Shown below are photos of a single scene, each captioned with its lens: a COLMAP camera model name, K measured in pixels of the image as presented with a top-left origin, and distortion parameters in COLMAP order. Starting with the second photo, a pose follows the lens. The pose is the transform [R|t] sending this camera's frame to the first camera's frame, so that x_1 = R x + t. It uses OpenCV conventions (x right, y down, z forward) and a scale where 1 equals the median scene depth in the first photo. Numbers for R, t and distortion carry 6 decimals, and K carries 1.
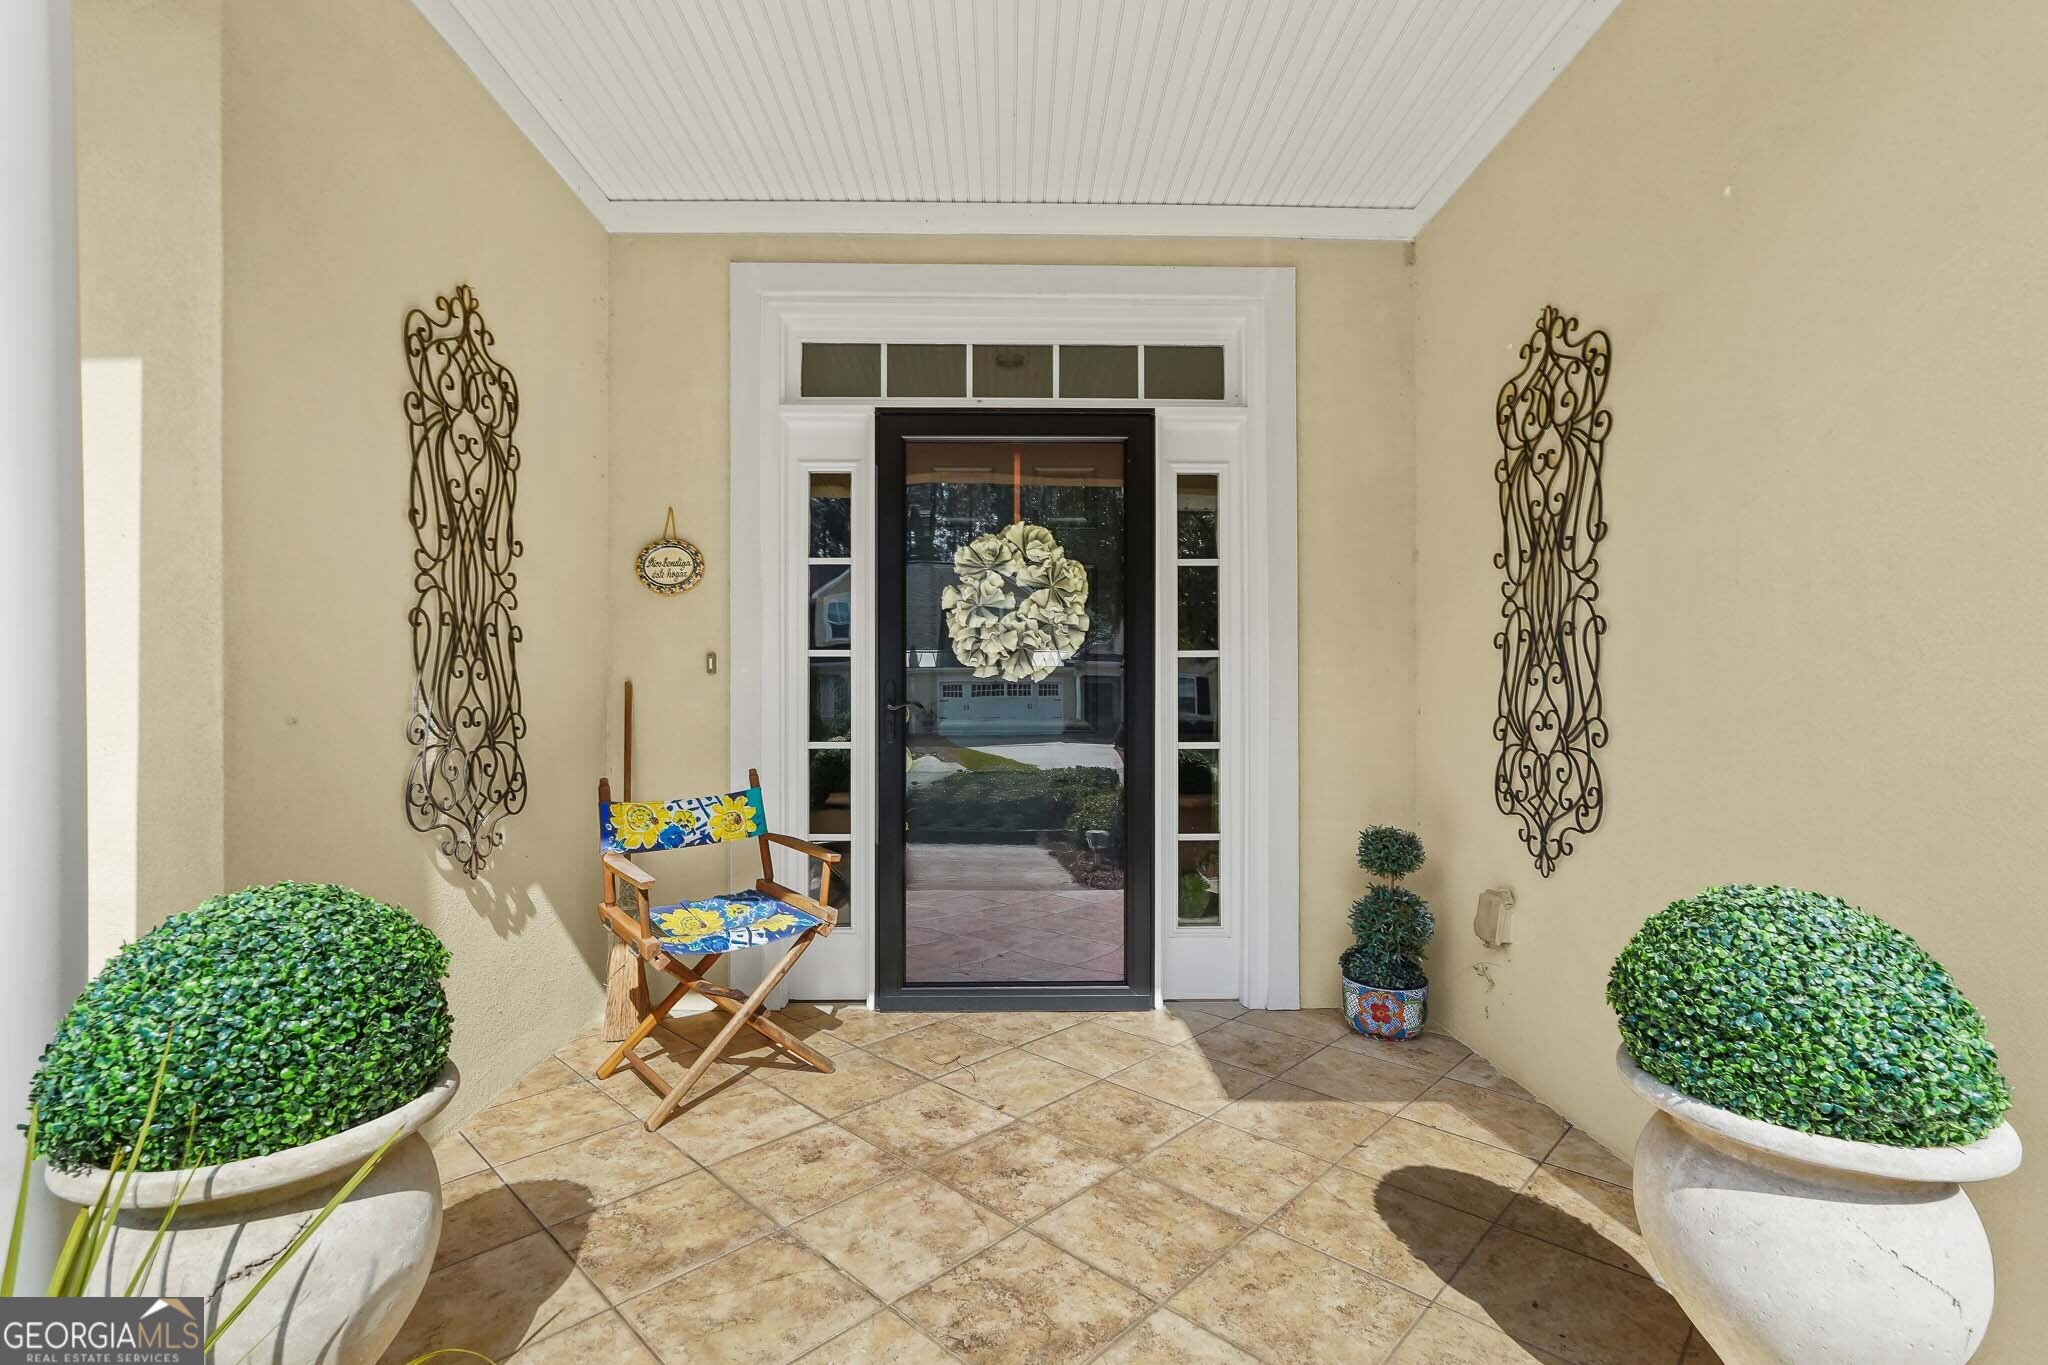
lens RADIAL K [[917.9, 0, 1012.1], [0, 917.9, 694.4], [0, 0, 1]] dist [-0.009823, 0.004989]
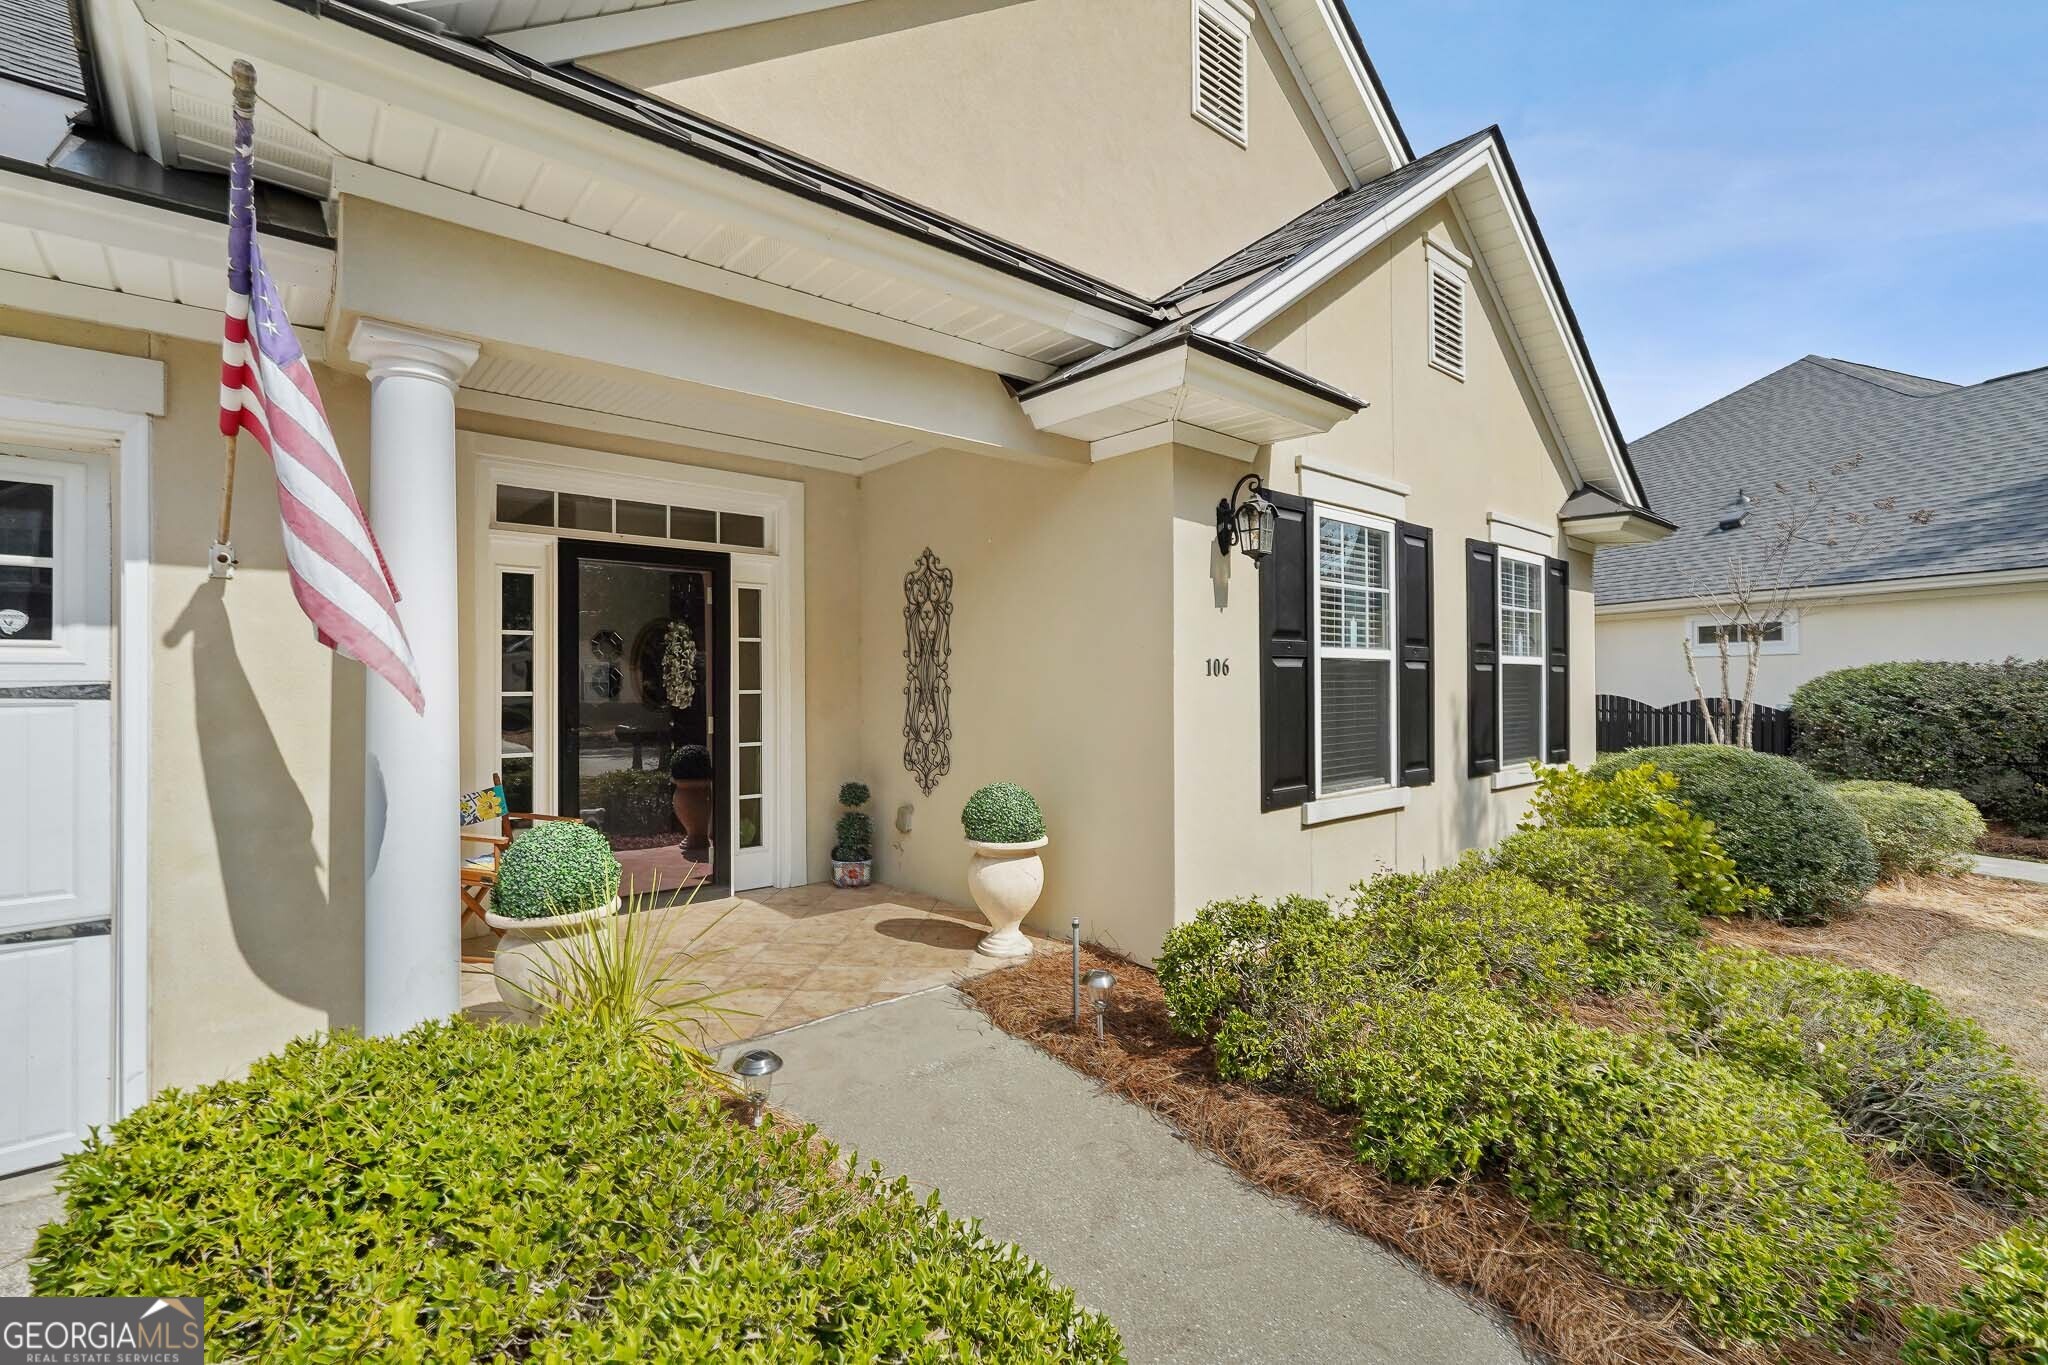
lens RADIAL K [[917.9, 0, 1010.0], [0, 917.9, 668.9], [0, 0, 1]] dist [-0.009823, 0.004989]
pose [[0.771689, 0.003737, 0.635989, -0.647621], [0.000200, 0.999981, -0.006118, -0.095496], [-0.636000, 0.004849, 0.771674, -0.818226]]
